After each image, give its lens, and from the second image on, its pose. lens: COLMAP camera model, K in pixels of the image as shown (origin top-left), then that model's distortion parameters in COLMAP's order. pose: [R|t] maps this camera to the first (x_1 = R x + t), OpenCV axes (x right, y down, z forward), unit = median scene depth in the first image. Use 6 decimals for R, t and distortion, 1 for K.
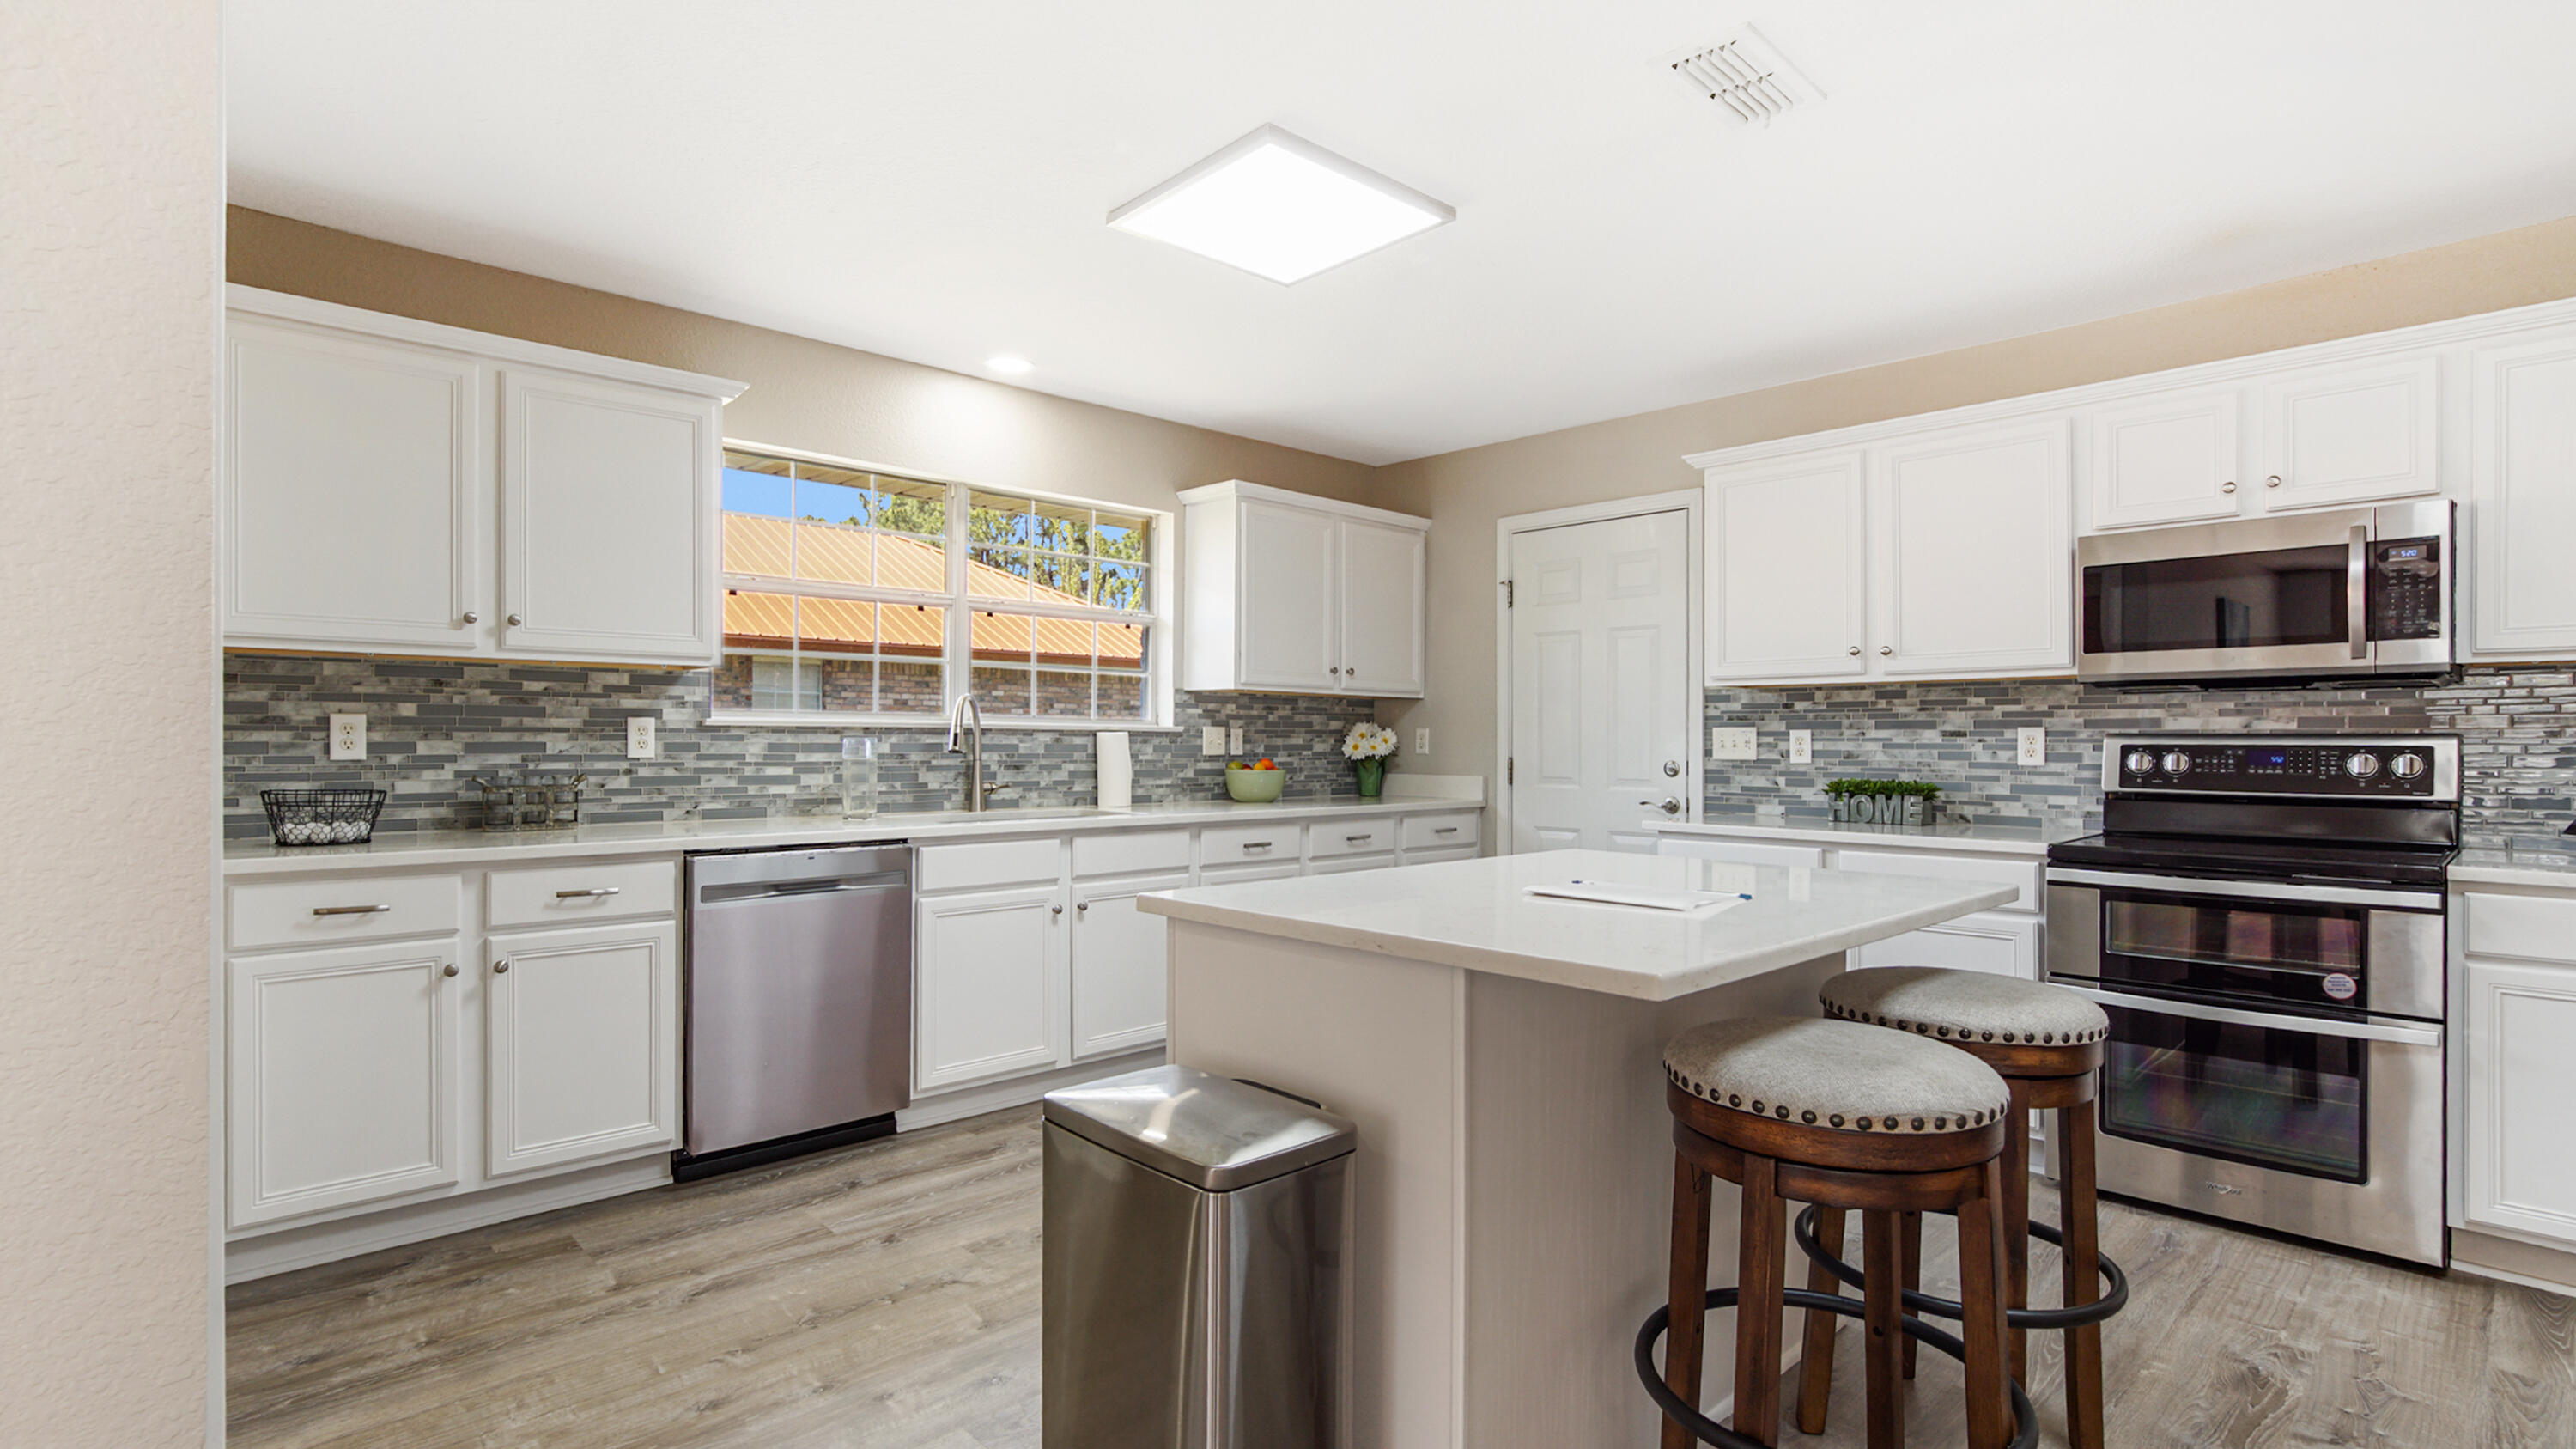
lens RADIAL K [[1218.0, 0, 1288.0], [0, 1218.0, 724.5], [0, 0, 1]] dist [-0.023703, 0.010608]
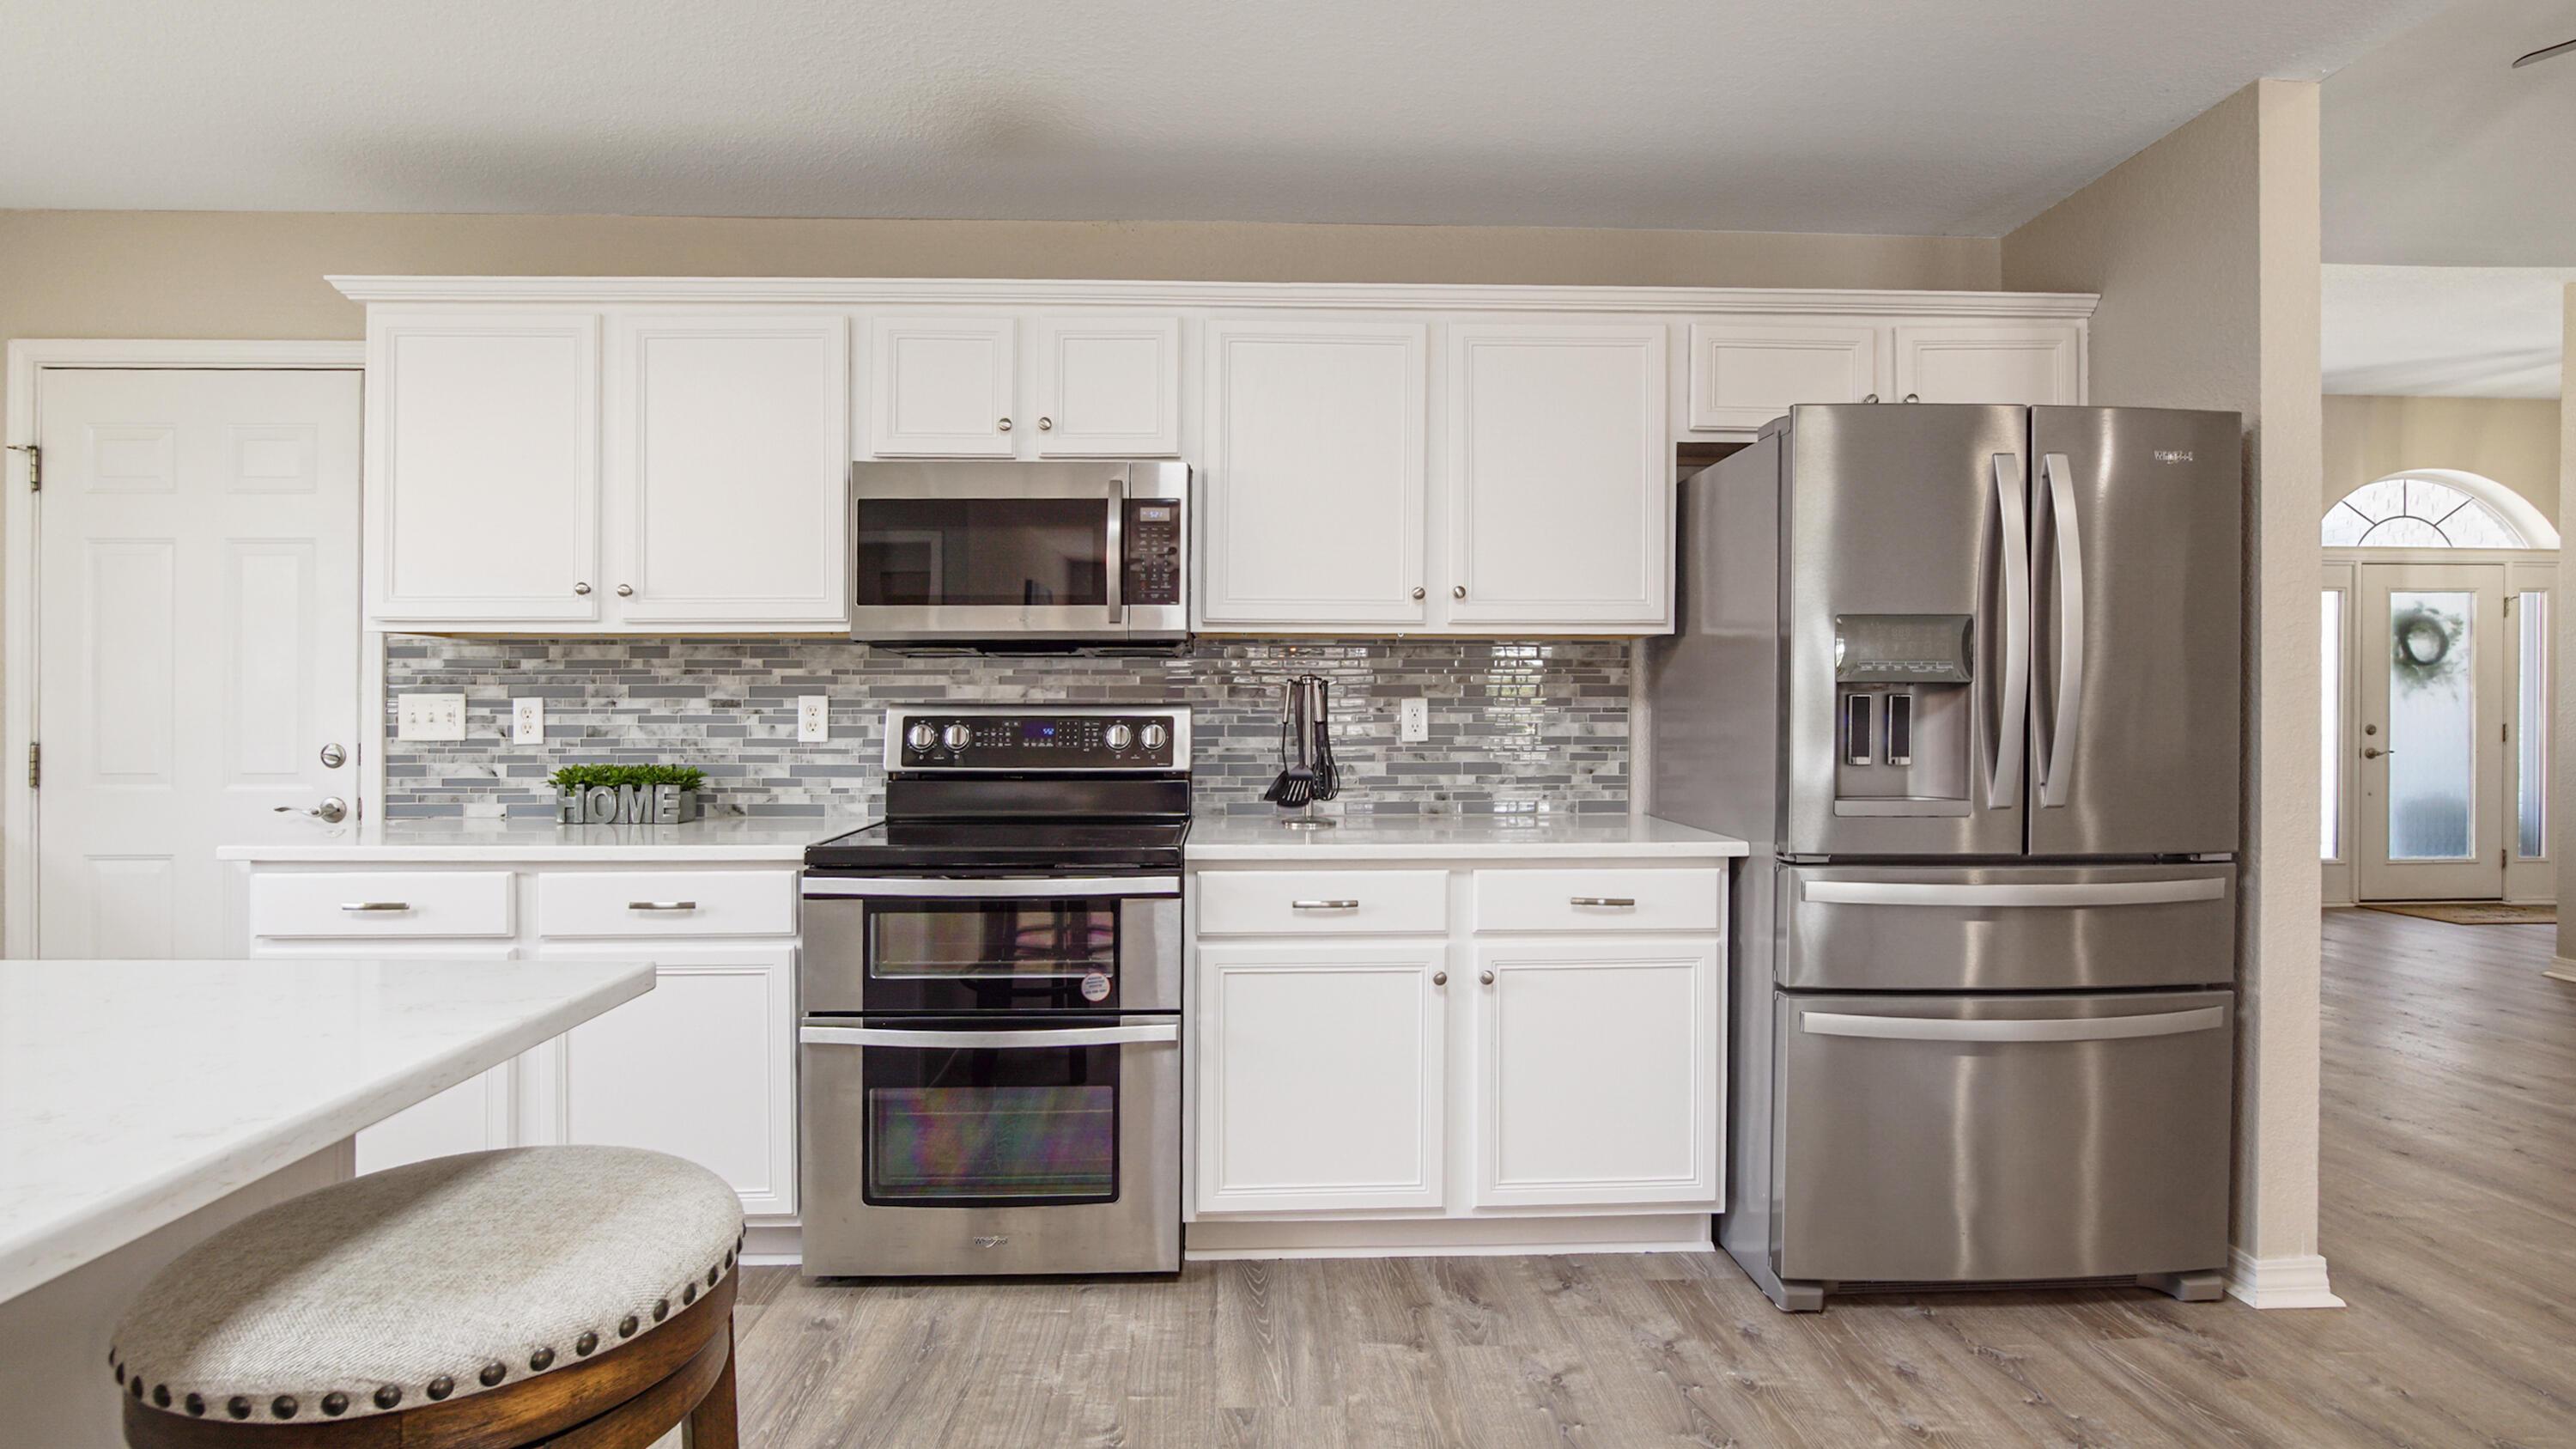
lens RADIAL K [[1182.7, 0, 1269.7], [0, 1182.7, 710.2], [0, 0, 1]] dist [-0.020734, 0.000416]
pose [[0.662135, -0.003168, 0.749378, 0.217750], [-0.006431, 0.999930, 0.009910, 0.002301], [-0.749357, -0.011381, 0.662068, 0.233379]]
